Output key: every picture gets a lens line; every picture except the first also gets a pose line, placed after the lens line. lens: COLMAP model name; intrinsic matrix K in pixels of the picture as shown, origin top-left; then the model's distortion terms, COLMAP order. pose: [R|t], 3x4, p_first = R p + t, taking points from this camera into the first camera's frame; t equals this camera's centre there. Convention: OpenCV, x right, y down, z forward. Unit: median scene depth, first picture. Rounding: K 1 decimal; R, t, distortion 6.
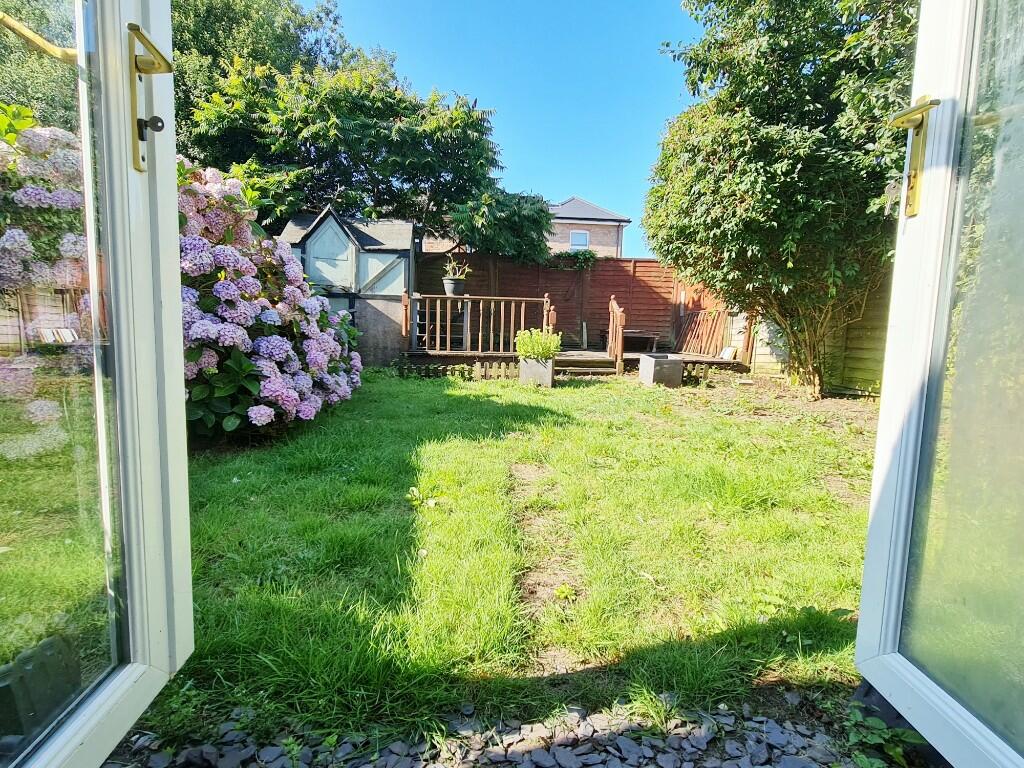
lens RADIAL K [[535.9, 0, 500.6], [0, 535.9, 383.4], [0, 0, 1]] dist [-0.006847, 0.000620]
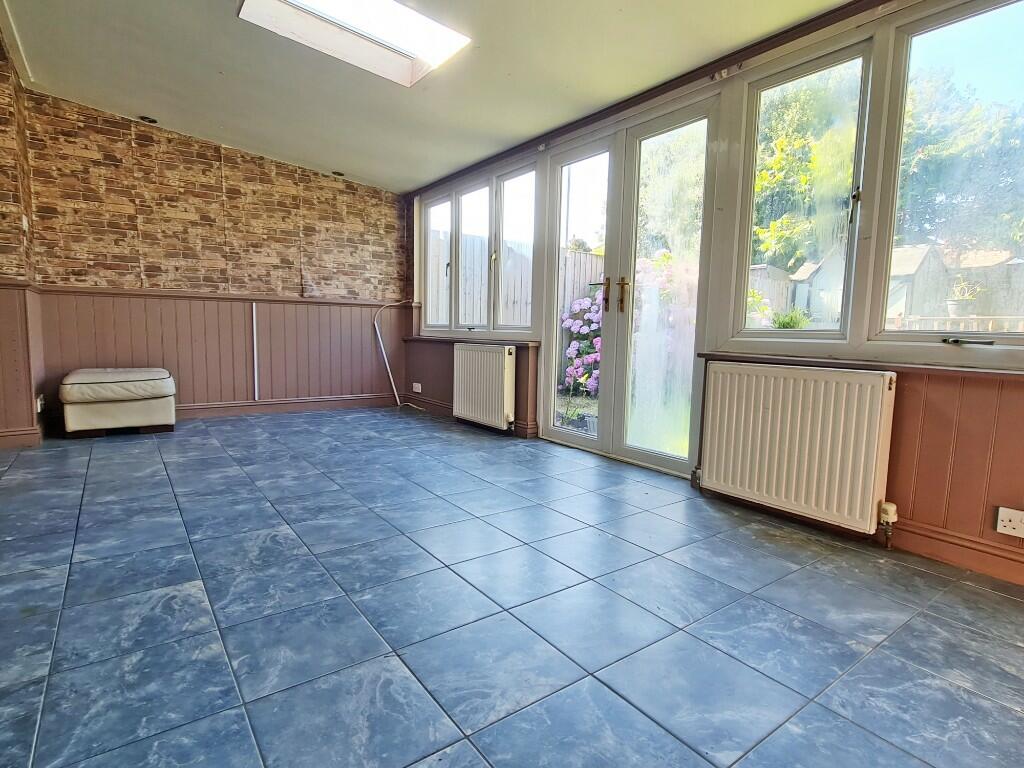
lens RADIAL K [[535.9, 0, 500.2], [0, 535.9, 385.4], [0, 0, 1]] dist [-0.006847, 0.000620]
pose [[0.526508, 0.068699, -0.847390, 0.311866], [-0.093721, 0.995345, 0.022463, 0.022814], [0.844989, 0.067591, 0.530496, -0.242906]]
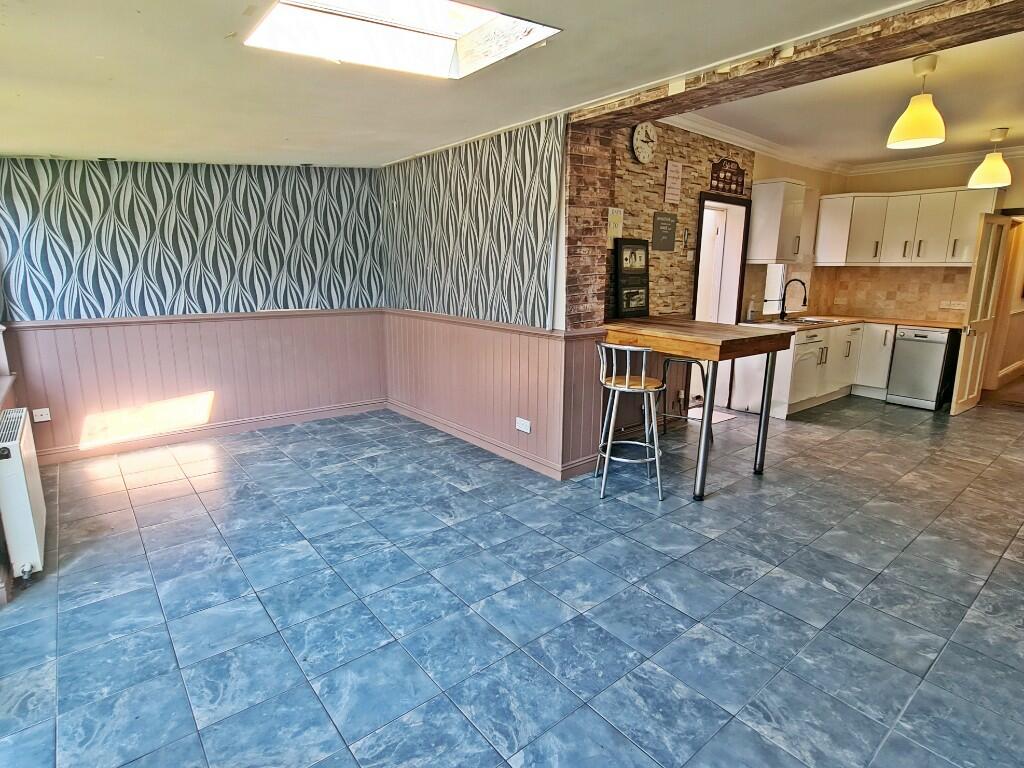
lens RADIAL K [[535.9, 0, 503.0], [0, 535.9, 383.0], [0, 0, 1]] dist [-0.006847, 0.000620]
pose [[-0.572285, -0.207794, 0.793292, -0.239126], [0.057009, 0.954943, 0.291263, -0.090120], [-0.818071, 0.211910, -0.534653, -0.046199]]
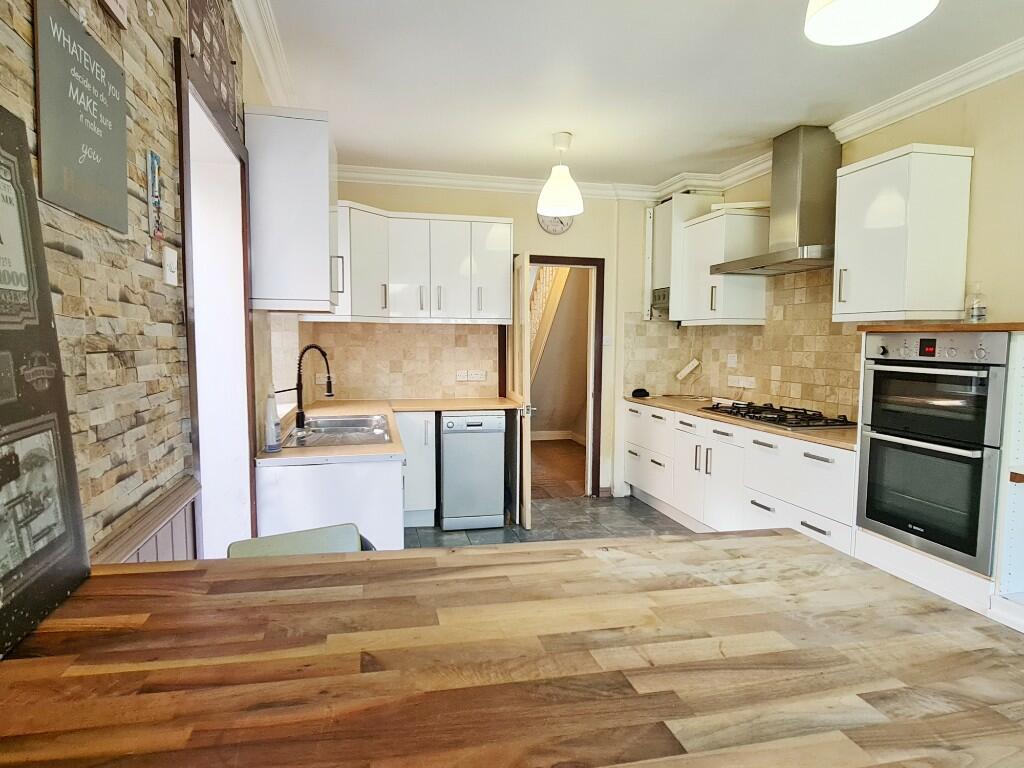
lens RADIAL K [[587.9, 0, 507.9], [0, 587.9, 387.6], [0, 0, 1]] dist [-0.032288, -0.003021]
pose [[-0.984460, -0.026043, -0.173669, 0.061577], [-0.057561, 0.982163, 0.179006, -0.043244], [0.165910, 0.186221, -0.968399, -0.363071]]
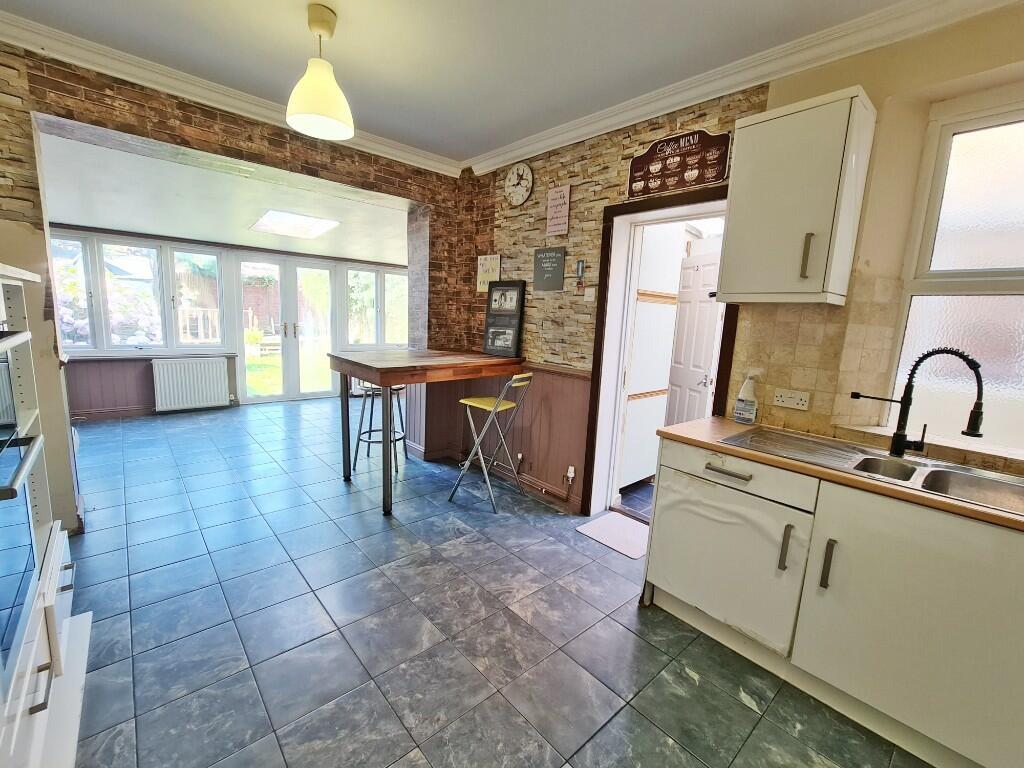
lens RADIAL K [[432.3, 0, 507.3], [0, 432.3, 384.5], [0, 0, 1]] dist [-0.006678, 0.003187]
pose [[0.788986, -0.094487, 0.607102, -0.144785], [0.043405, 0.994207, 0.098325, -0.006950], [-0.612876, -0.051226, 0.788517, -0.782241]]
